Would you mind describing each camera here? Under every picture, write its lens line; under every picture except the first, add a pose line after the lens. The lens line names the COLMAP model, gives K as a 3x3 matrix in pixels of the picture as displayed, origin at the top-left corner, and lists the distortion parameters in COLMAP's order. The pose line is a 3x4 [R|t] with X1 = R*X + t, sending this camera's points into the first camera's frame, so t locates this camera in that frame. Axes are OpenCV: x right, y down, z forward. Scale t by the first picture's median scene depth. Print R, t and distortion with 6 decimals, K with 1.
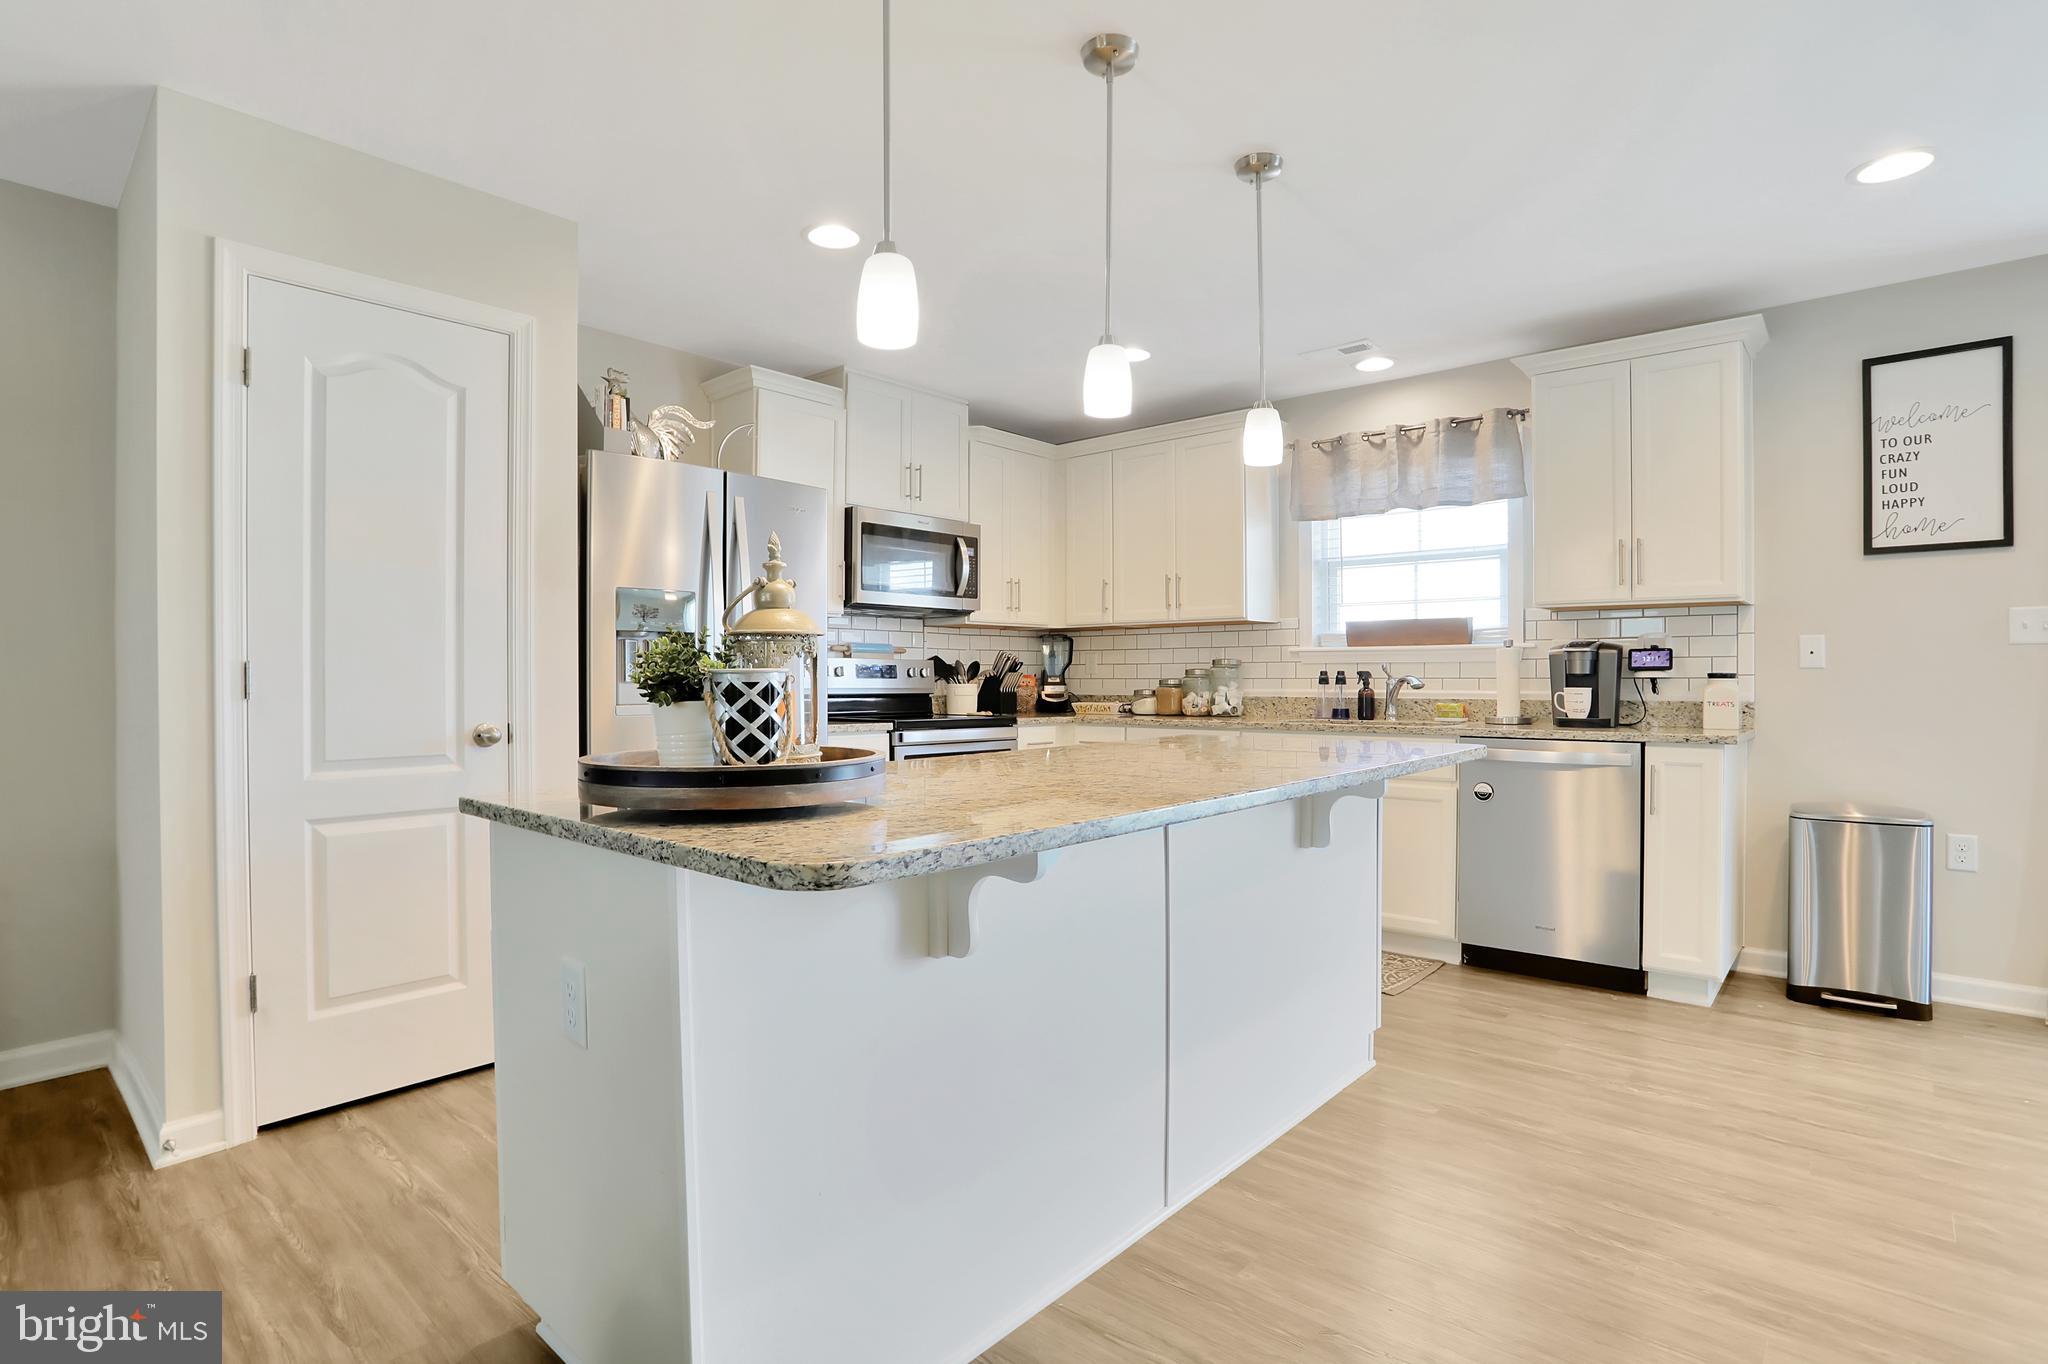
lens RADIAL K [[1015.4, 0, 1019.4], [0, 1015.4, 677.6], [0, 0, 1]] dist [-0.066477, 0.025971]
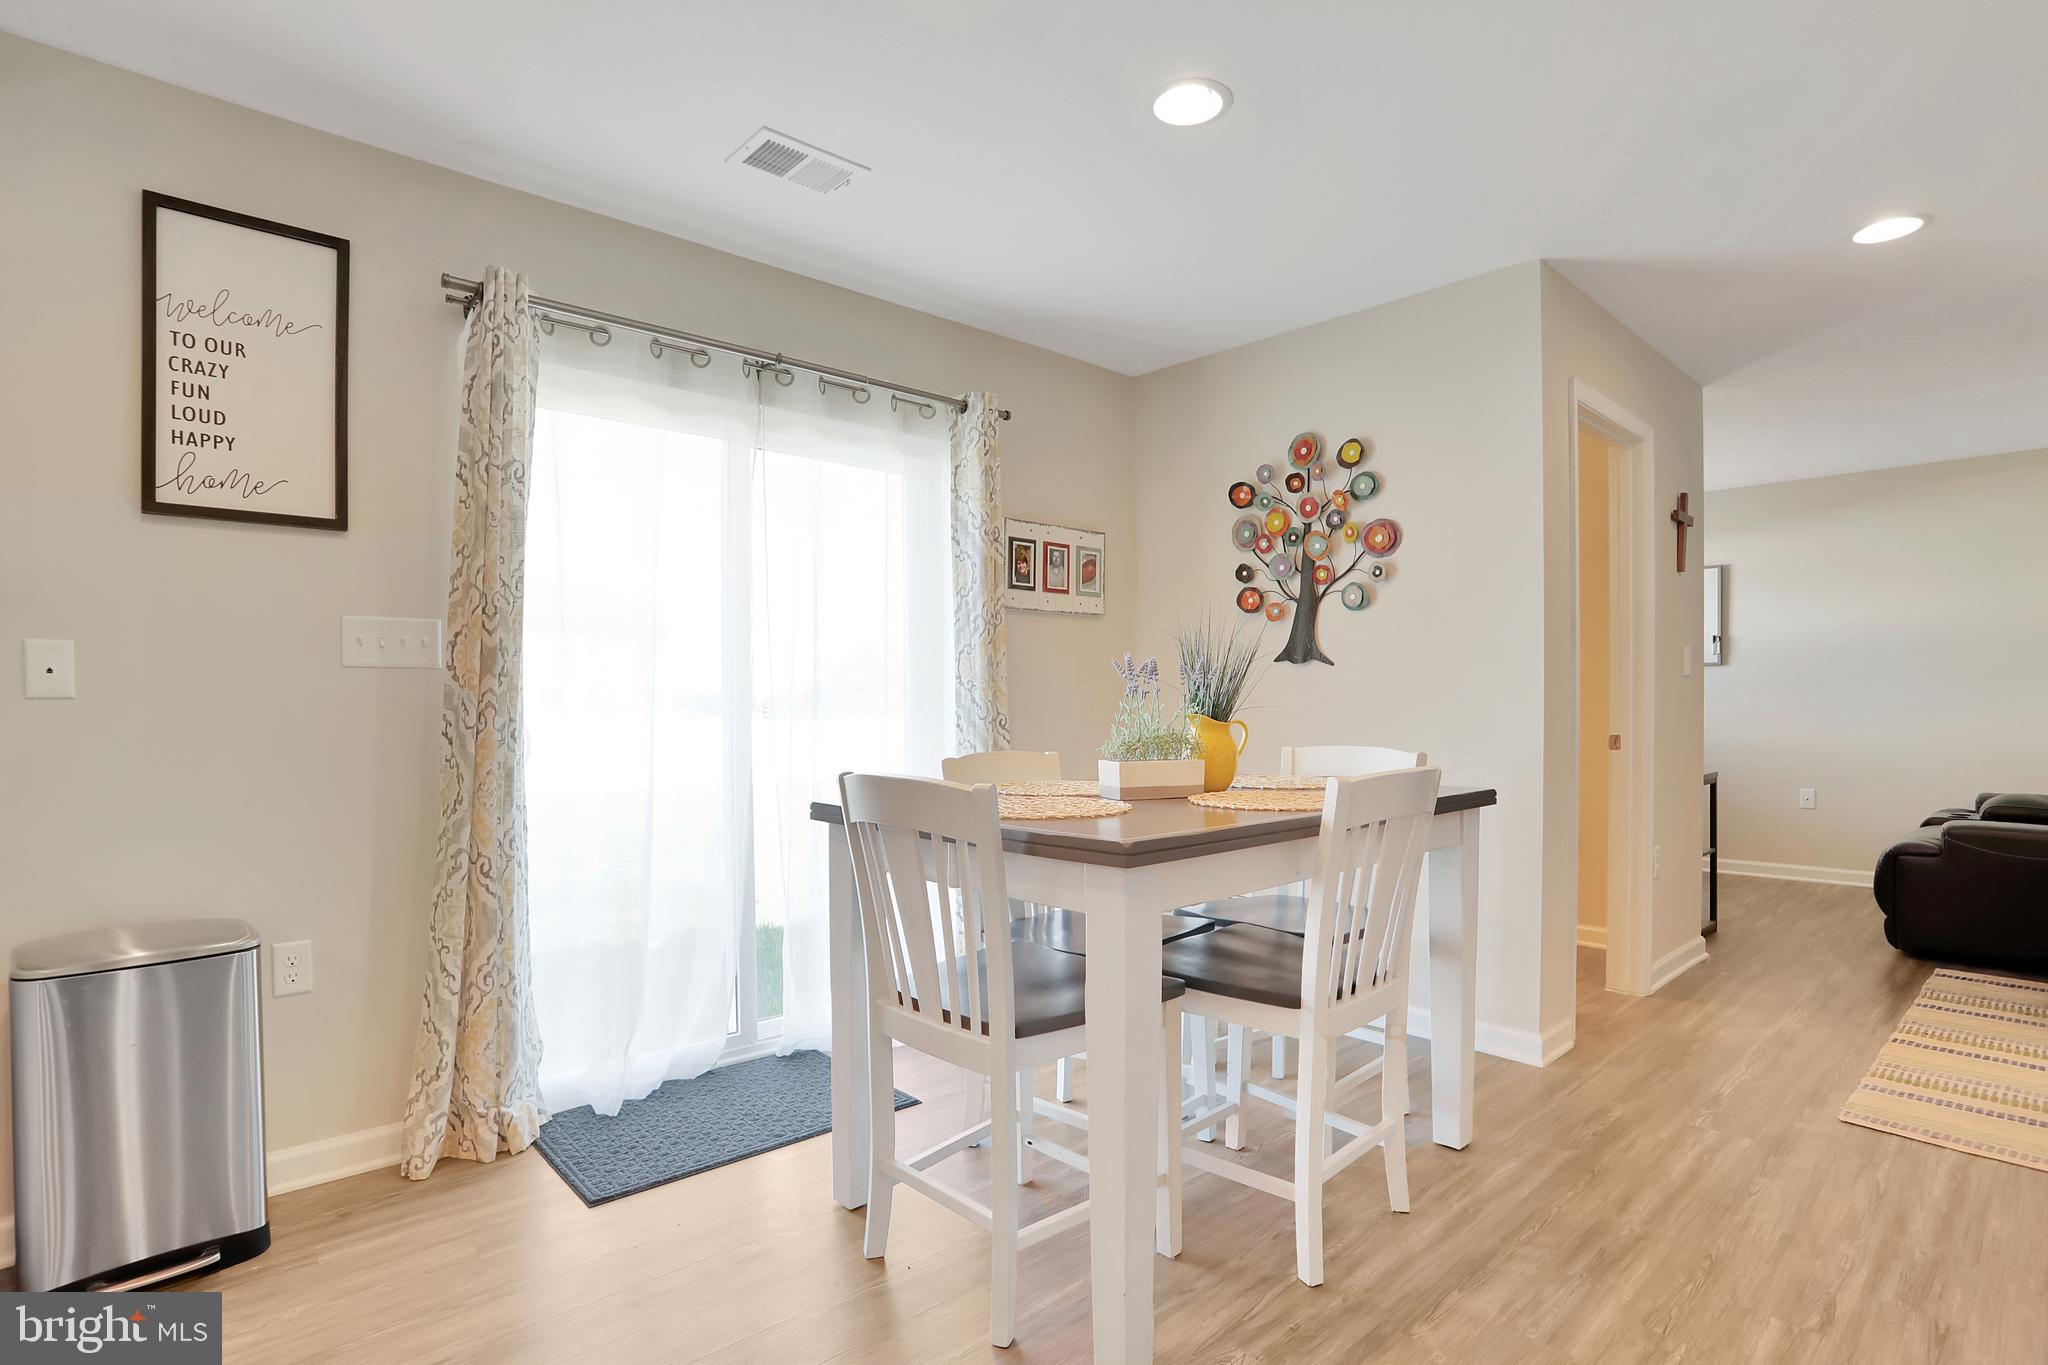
lens RADIAL K [[1015.4, 0, 1012.8], [0, 1015.4, 713.6], [0, 0, 1]] dist [-0.066477, 0.025971]
pose [[0.105721, -0.008666, 0.994358, 0.278608], [0.005736, 0.999951, 0.008104, -0.001621], [-0.994379, 0.004847, 0.105766, 0.352125]]
